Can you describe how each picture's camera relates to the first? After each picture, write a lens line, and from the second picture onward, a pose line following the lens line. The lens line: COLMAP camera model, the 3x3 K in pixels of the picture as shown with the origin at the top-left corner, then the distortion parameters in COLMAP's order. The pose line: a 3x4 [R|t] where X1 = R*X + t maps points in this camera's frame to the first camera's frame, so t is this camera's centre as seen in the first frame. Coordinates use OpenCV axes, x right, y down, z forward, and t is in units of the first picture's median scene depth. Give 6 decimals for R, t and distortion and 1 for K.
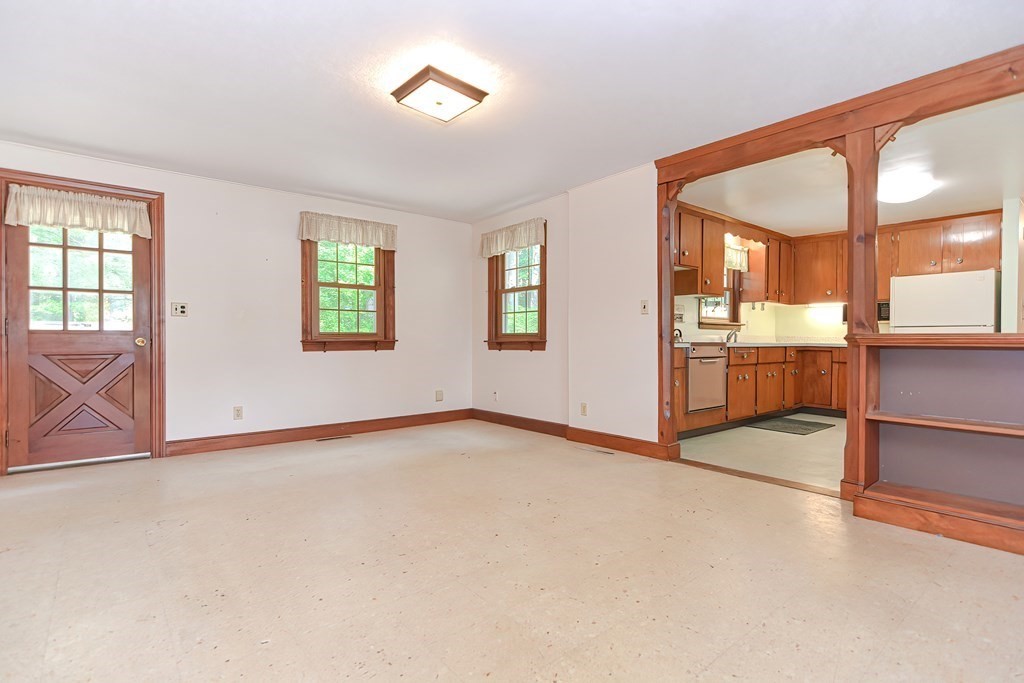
lens RADIAL K [[494.4, 0, 512.0], [0, 494.4, 341.5], [0, 0, 1]] dist [0.001933, -0.000632]
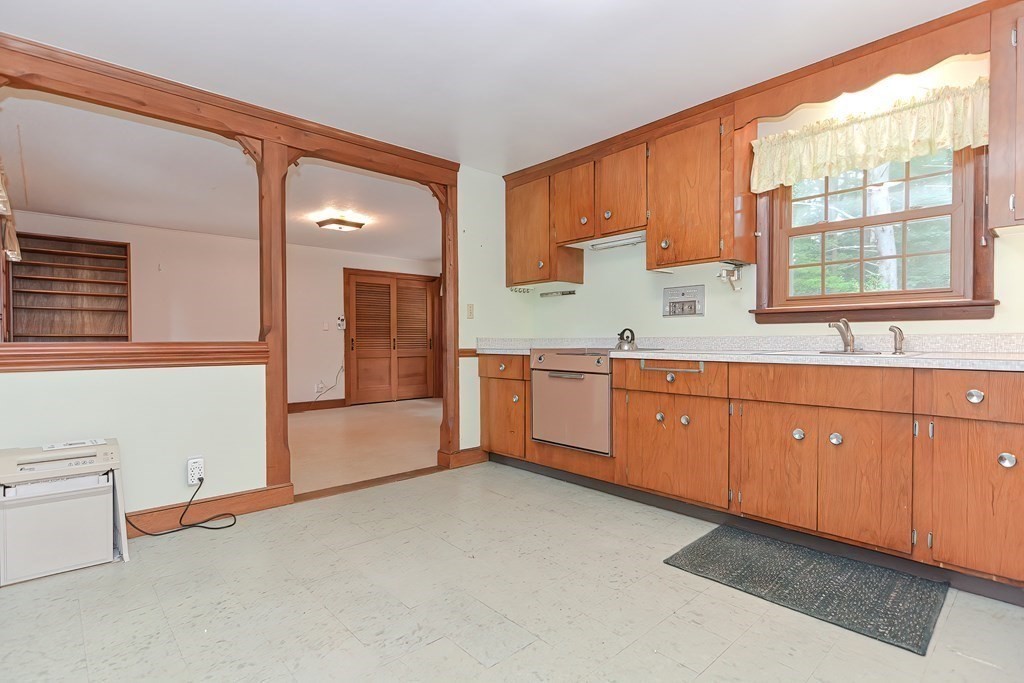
lens RADIAL K [[498.4, 0, 504.7], [0, 498.4, 347.4], [0, 0, 1]] dist [0.001502, -0.000634]
pose [[0.036968, 0.014423, -0.999212, 0.841797], [0.001546, 0.999894, 0.014490, -0.008641], [0.999315, -0.002080, 0.036942, 0.688740]]
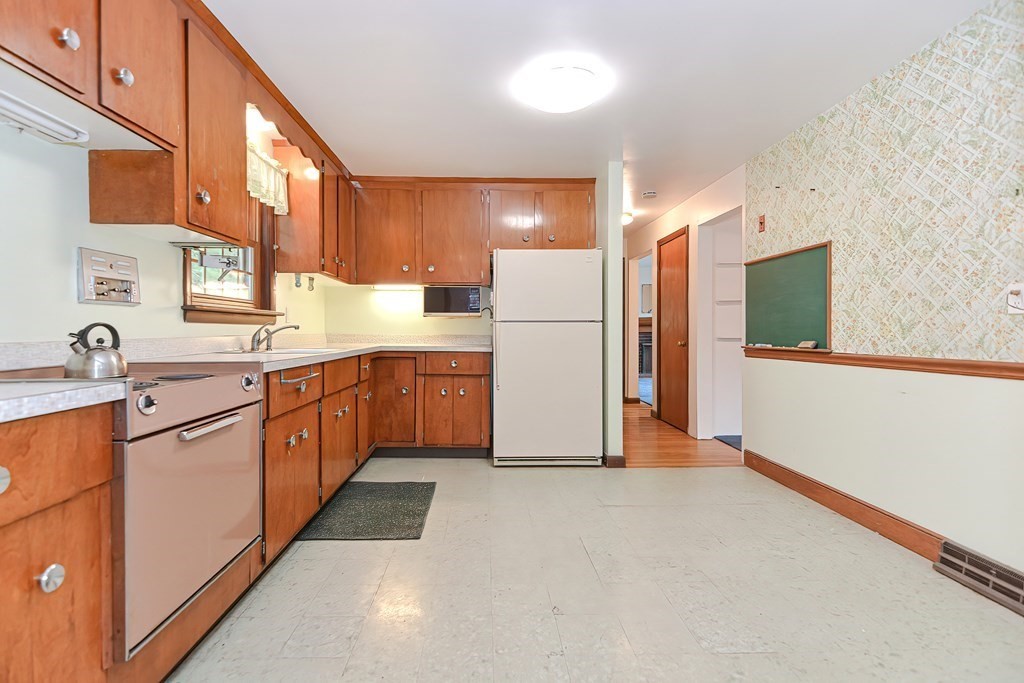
lens RADIAL K [[497.9, 0, 504.6], [0, 497.9, 333.6], [0, 0, 1]] dist [0.000133, -0.000479]
pose [[0.612336, -0.009722, 0.790537, 0.204548], [0.007375, 0.999951, 0.006584, -0.015876], [-0.790563, 0.001799, 0.612378, 0.512128]]
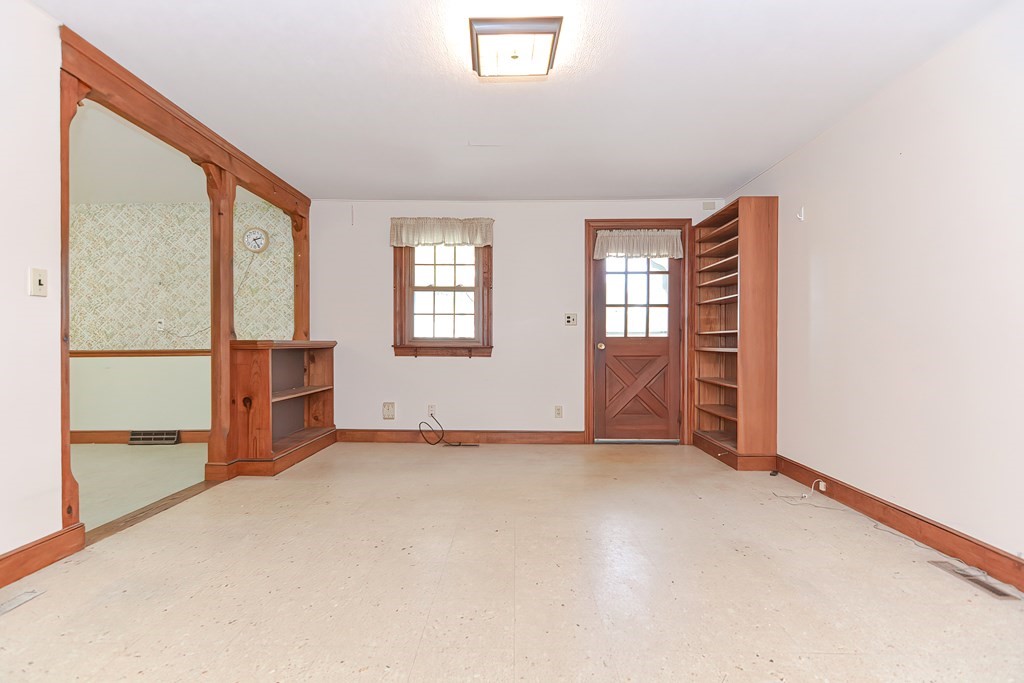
lens RADIAL K [[498.4, 0, 504.7], [0, 498.4, 347.4], [0, 0, 1]] dist [0.001502, -0.000634]
pose [[-0.766287, -0.005967, 0.642471, -0.300355], [0.001208, 0.999942, 0.010728, -0.004822], [-0.642498, 0.008997, -0.766235, 0.711276]]
